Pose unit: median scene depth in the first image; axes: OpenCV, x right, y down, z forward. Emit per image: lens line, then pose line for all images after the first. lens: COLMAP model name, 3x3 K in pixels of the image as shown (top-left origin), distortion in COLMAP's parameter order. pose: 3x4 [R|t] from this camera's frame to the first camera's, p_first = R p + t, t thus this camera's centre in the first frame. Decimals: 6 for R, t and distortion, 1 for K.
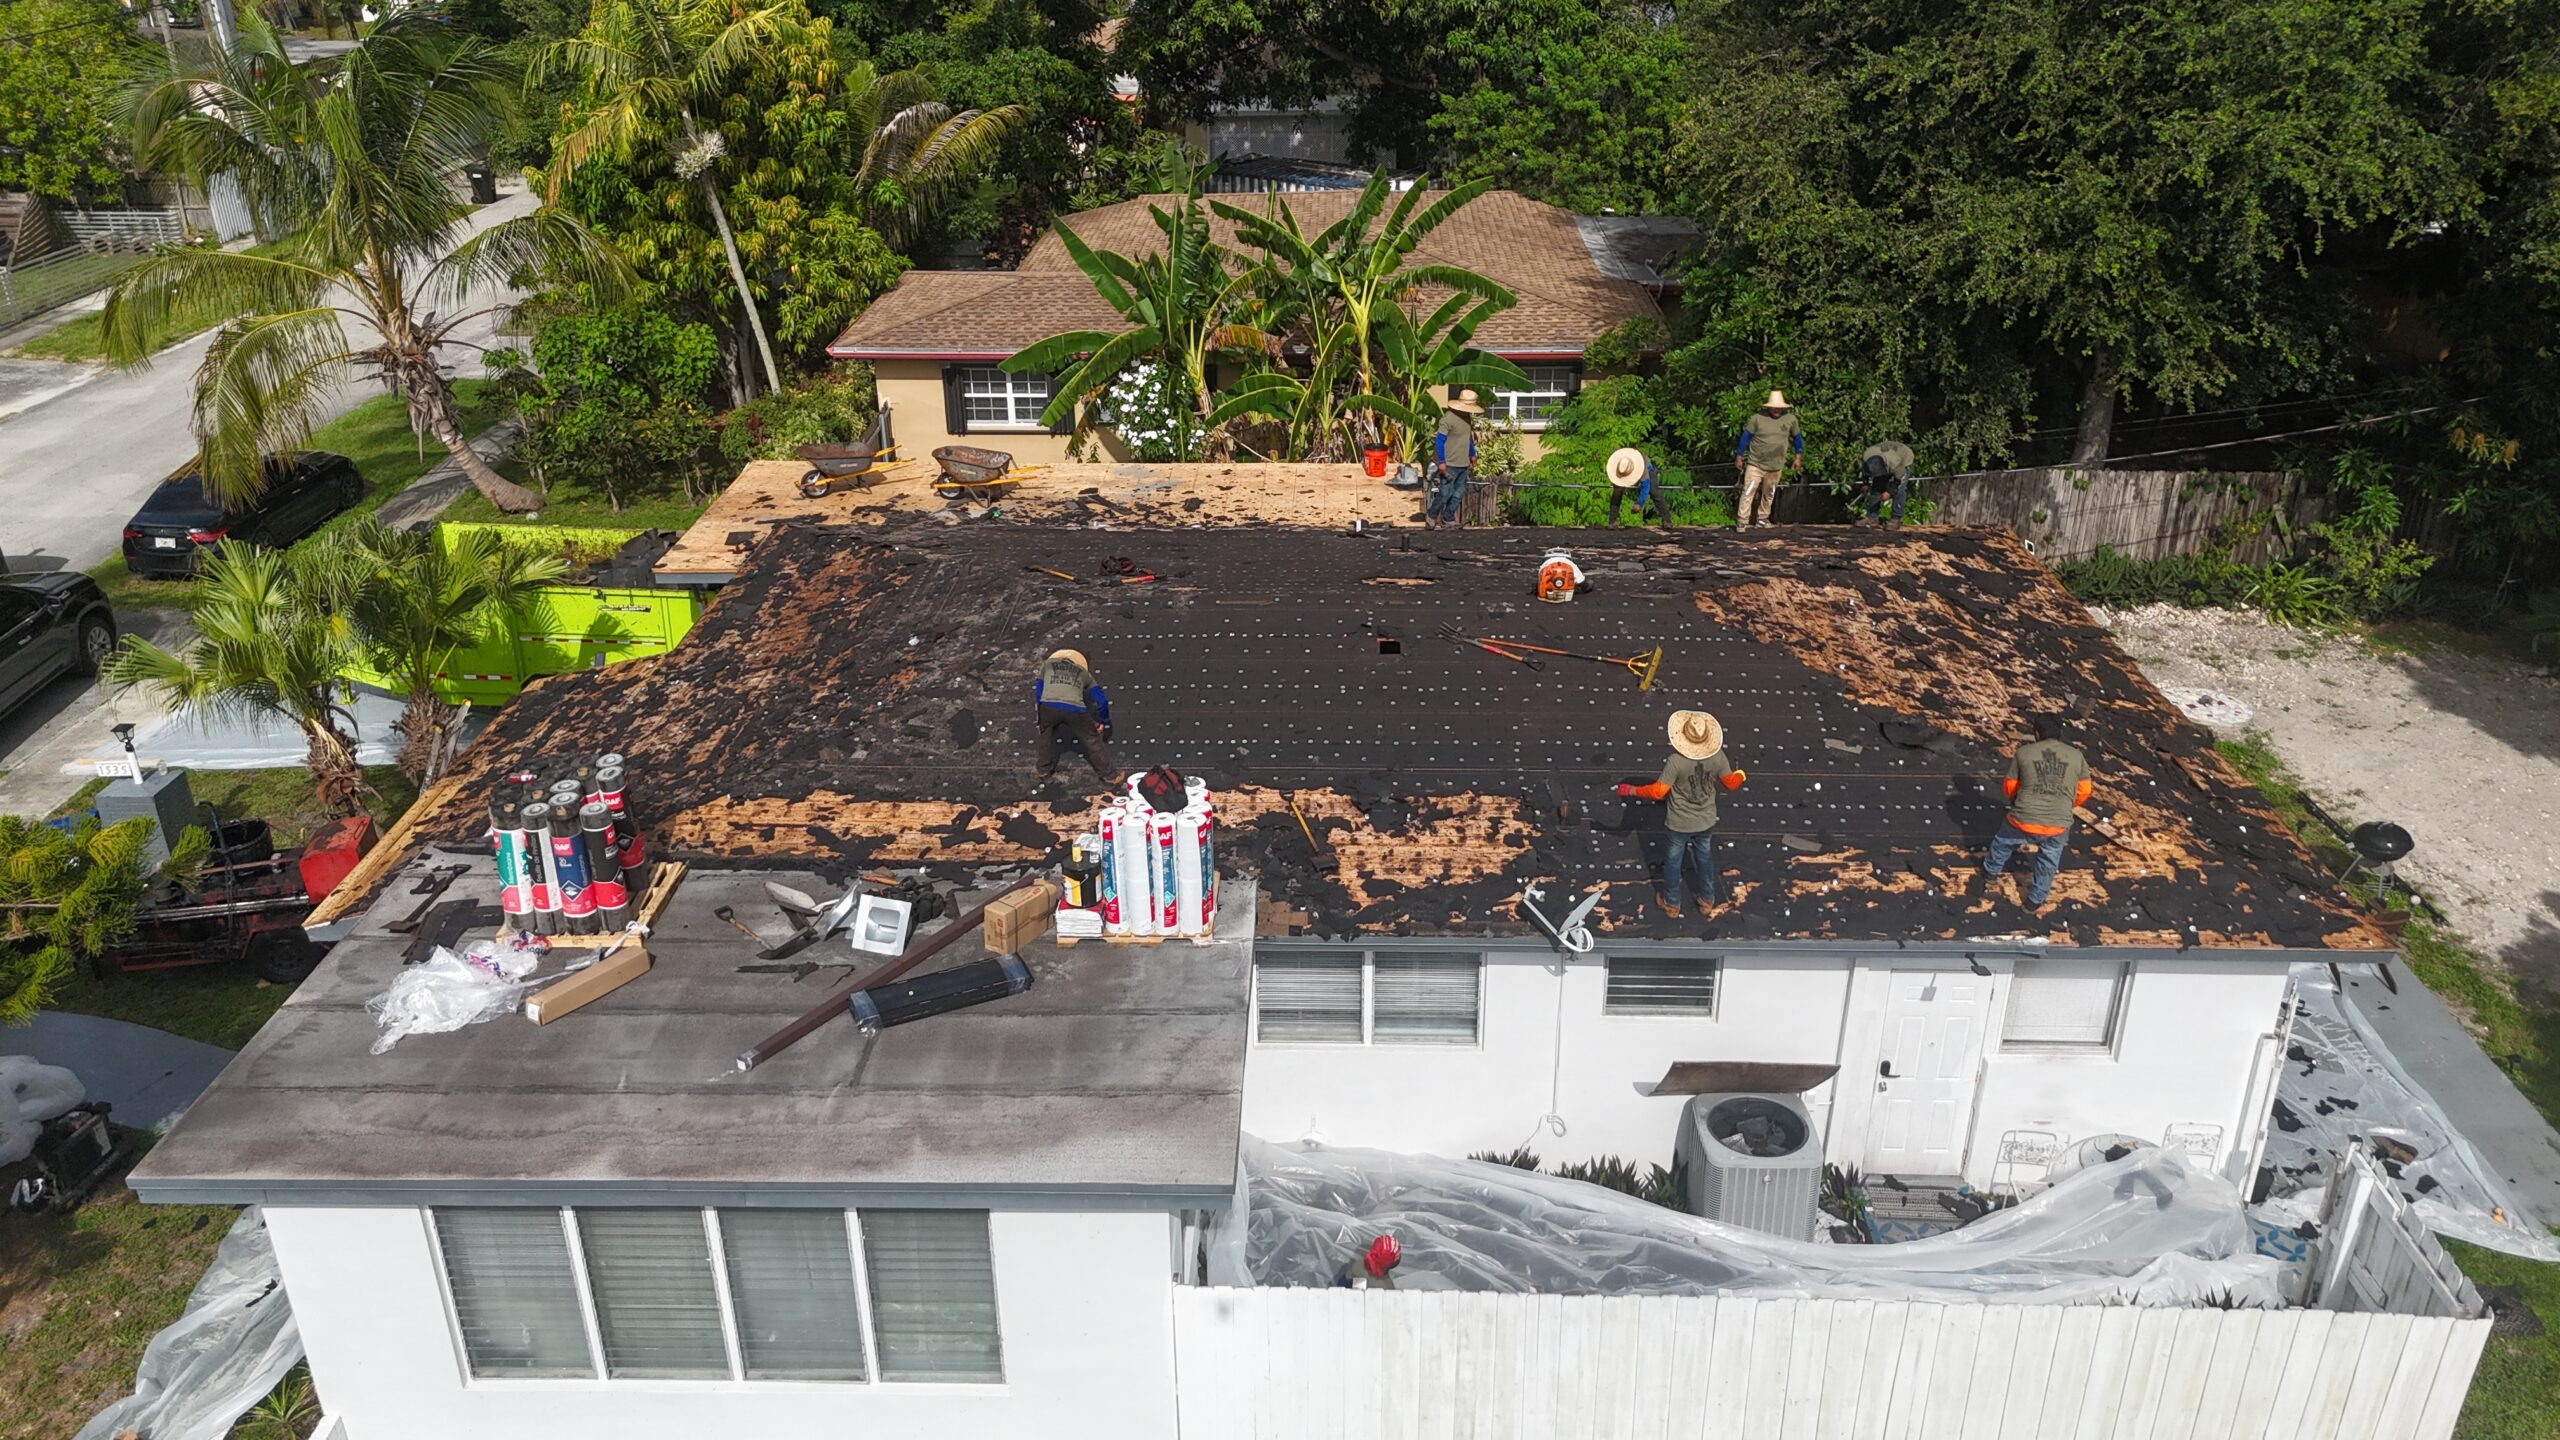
lens RADIAL K [[1888.0, 0, 1279.8], [0, 1888.0, 731.8], [0, 0, 1]] dist [0.087944, -0.092185]
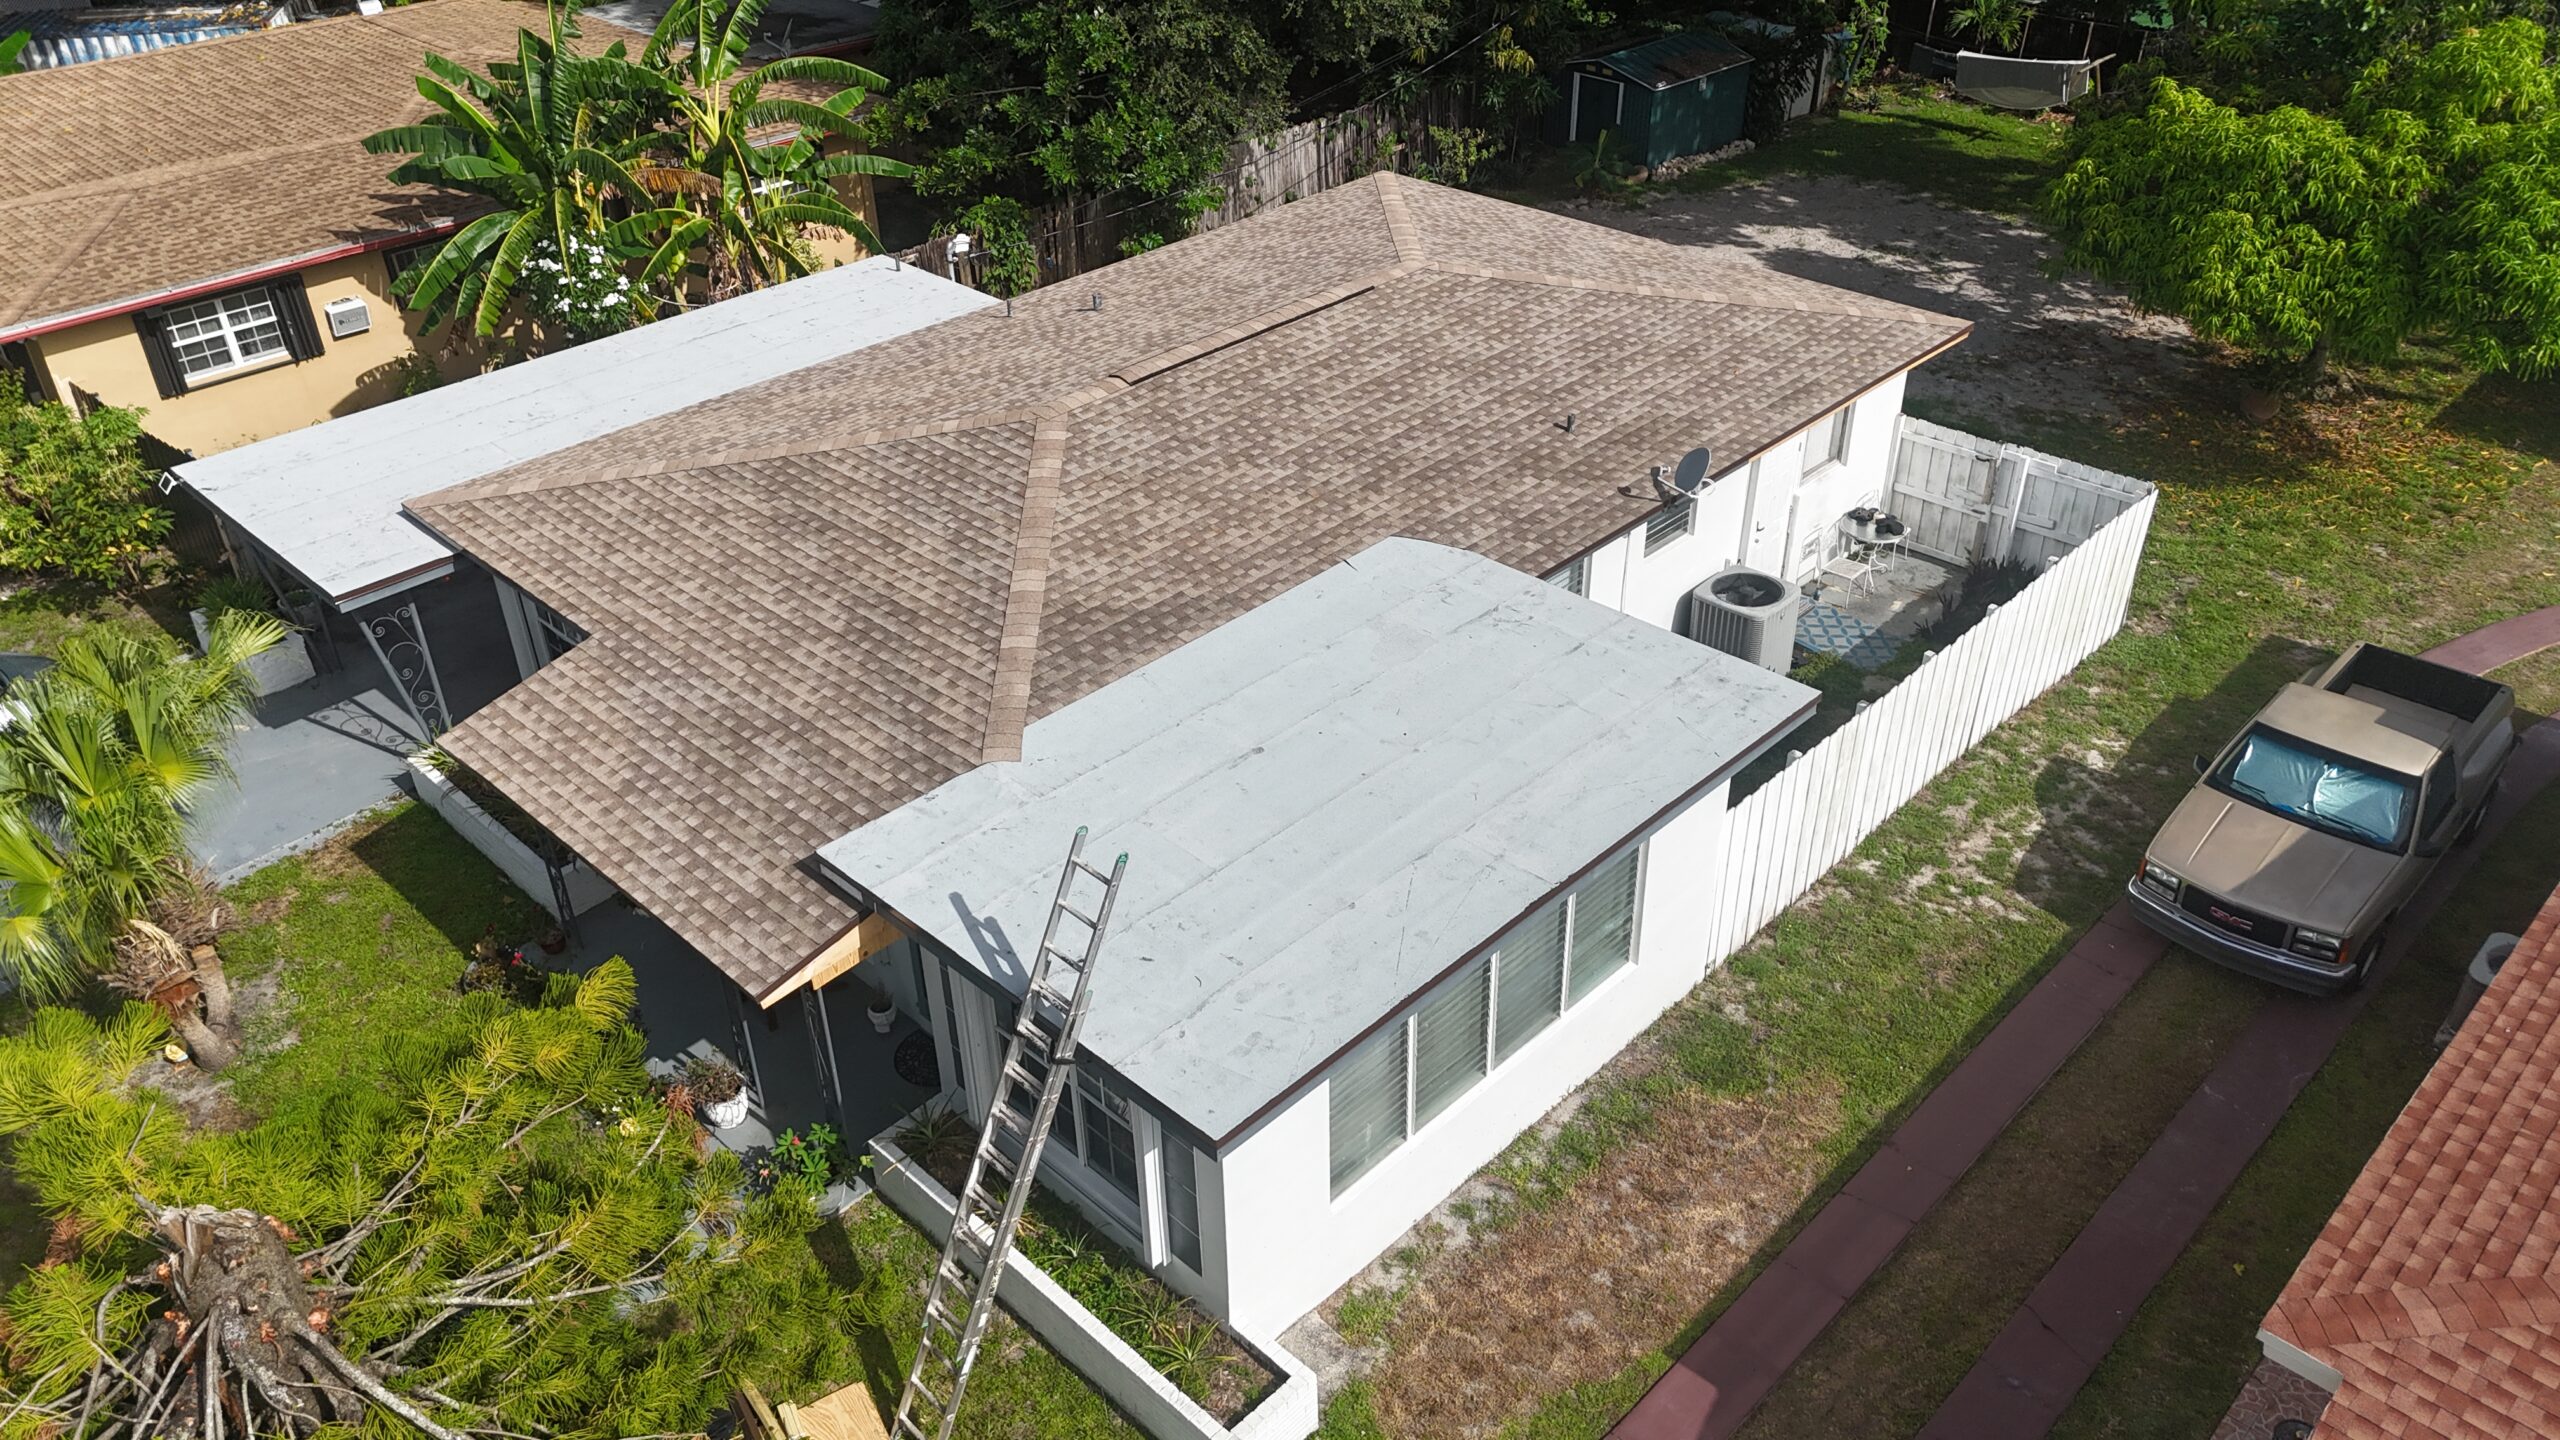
lens RADIAL K [[1887.4, 0, 1284.1], [0, 1887.4, 722.3], [0, 0, 1]] dist [0.088698, -0.086612]
pose [[0.672748, -0.404665, 0.619399, -0.724101], [0.333972, 0.913121, 0.233822, -0.115575], [-0.660206, 0.049559, 0.749448, 0.166522]]
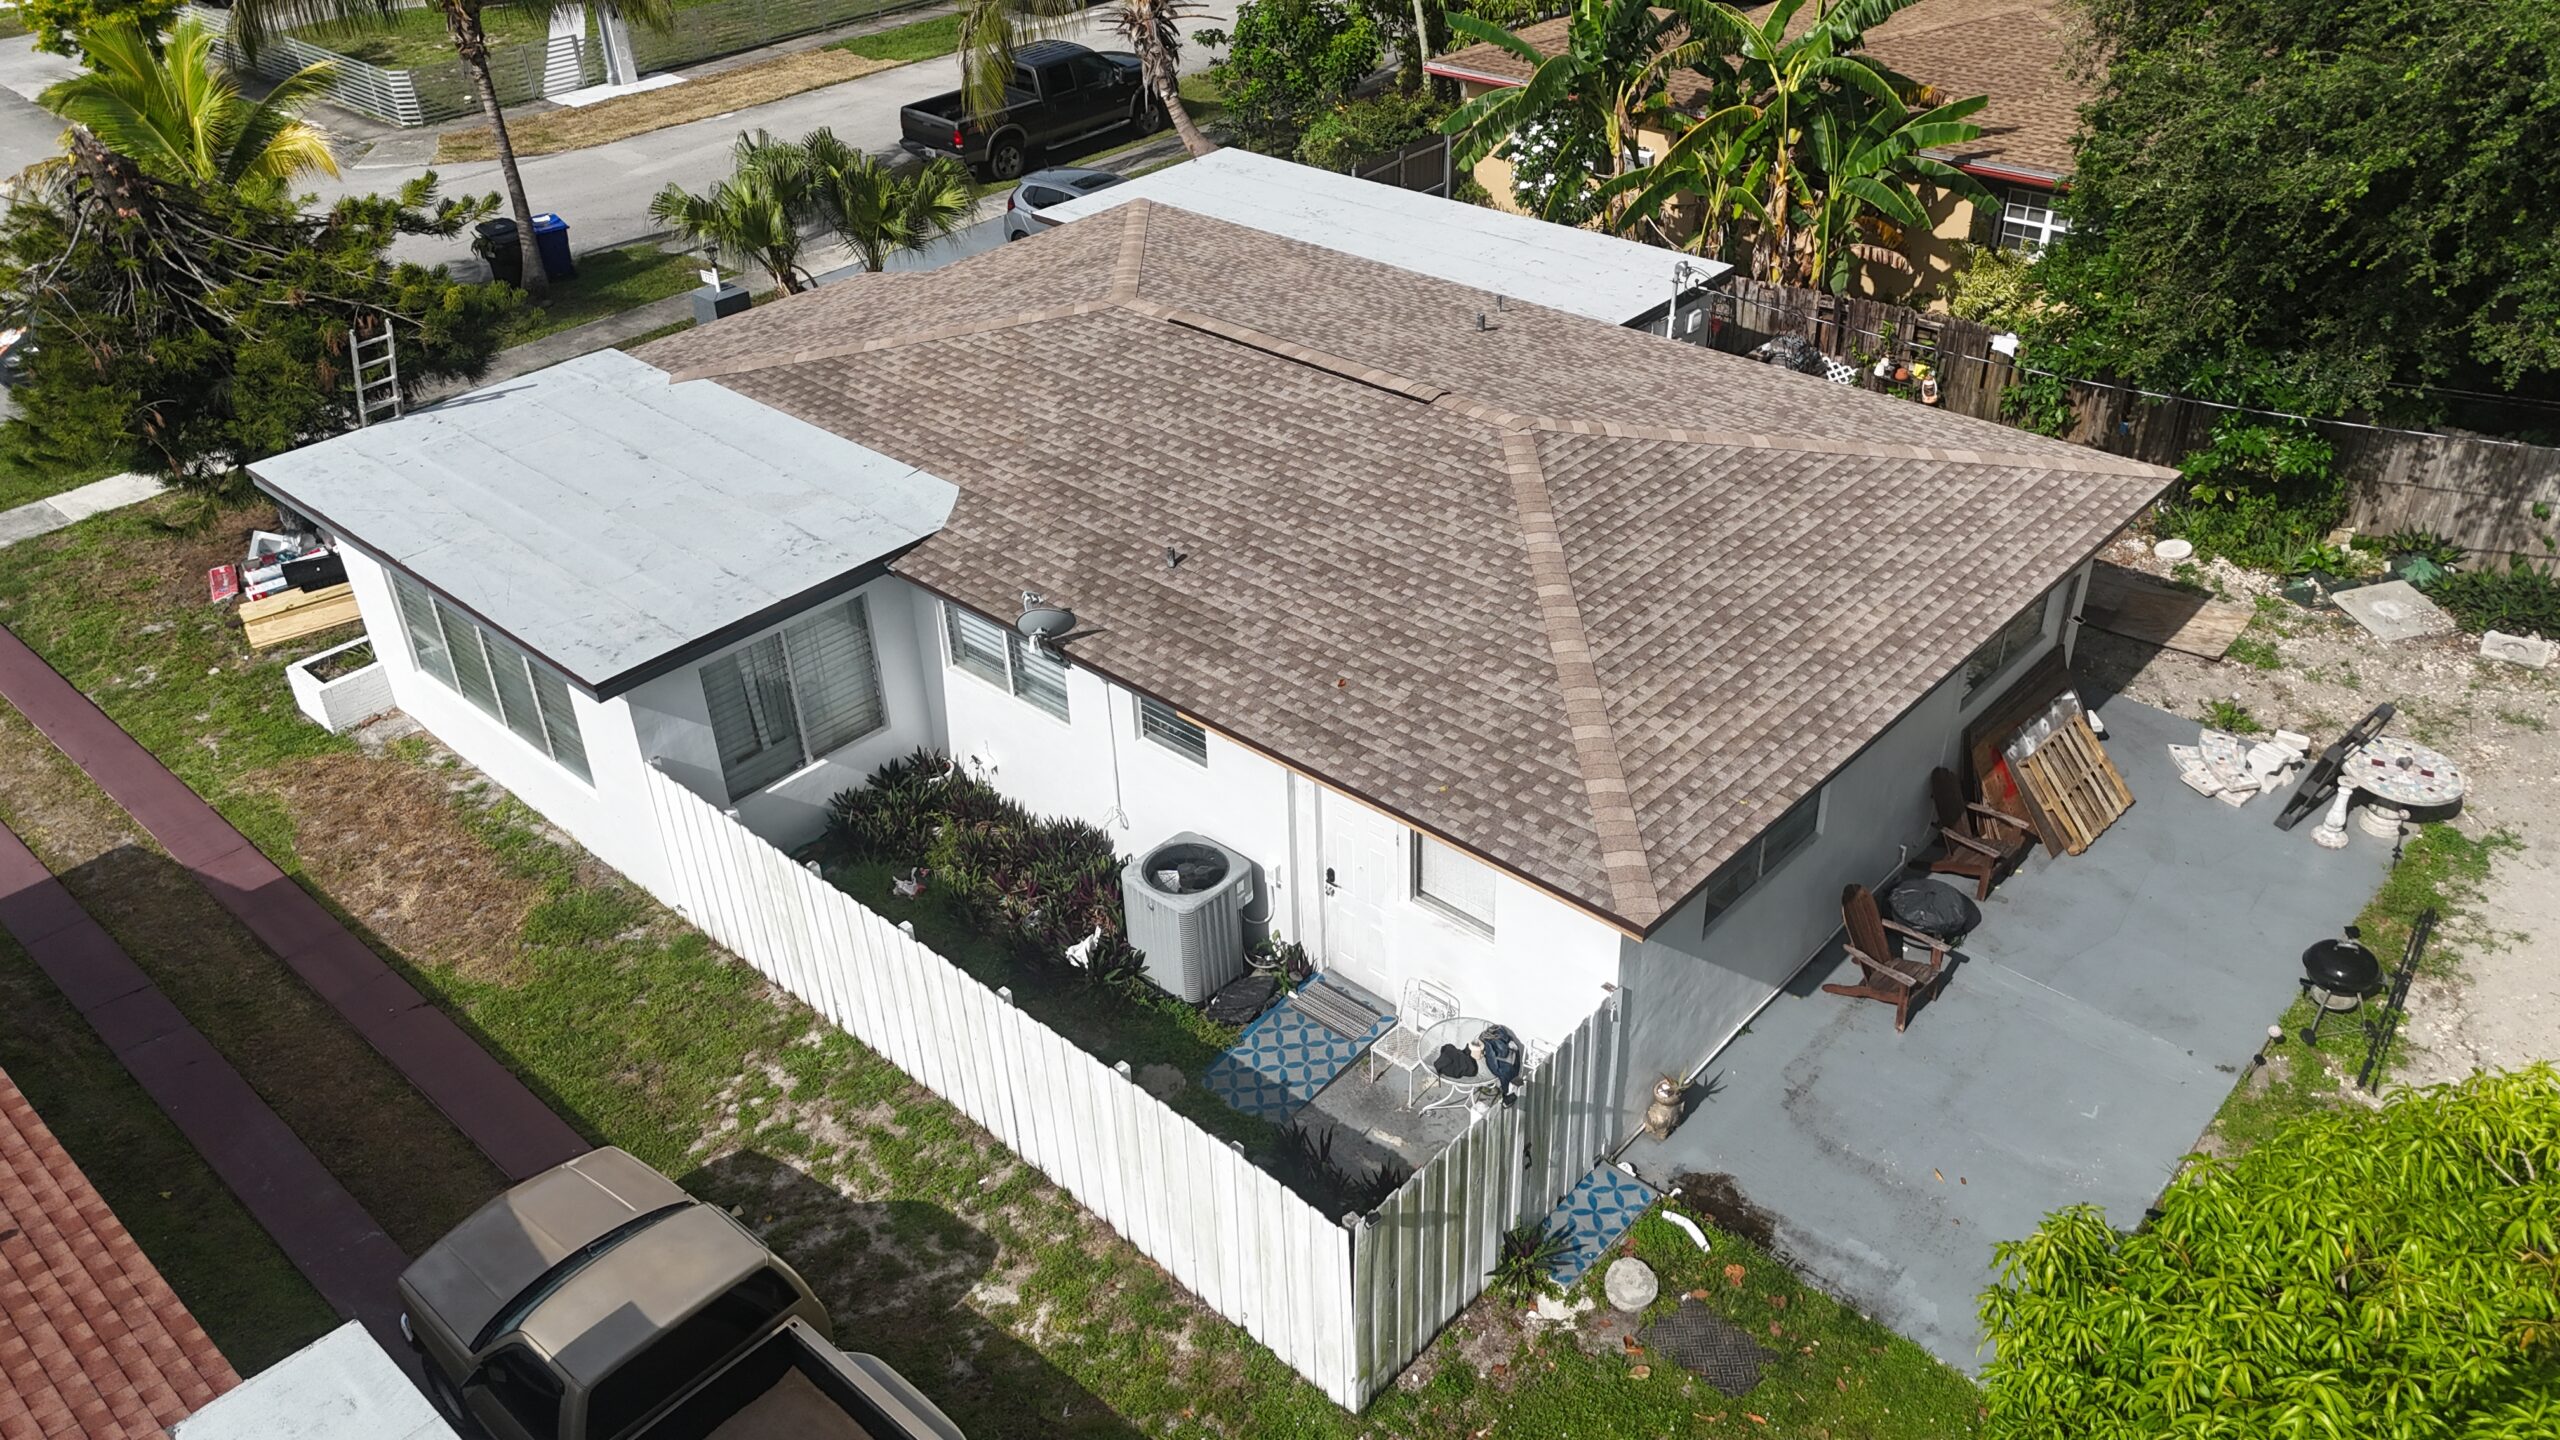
lens RADIAL K [[1887.4, 0, 1284.1], [0, 1887.4, 722.3], [0, 0, 1]] dist [0.088698, -0.086612]
pose [[0.757033, 0.341435, -0.557067, 0.738862], [-0.262479, 0.939698, 0.219255, -0.109964], [0.598336, -0.019765, 0.801001, 0.127144]]
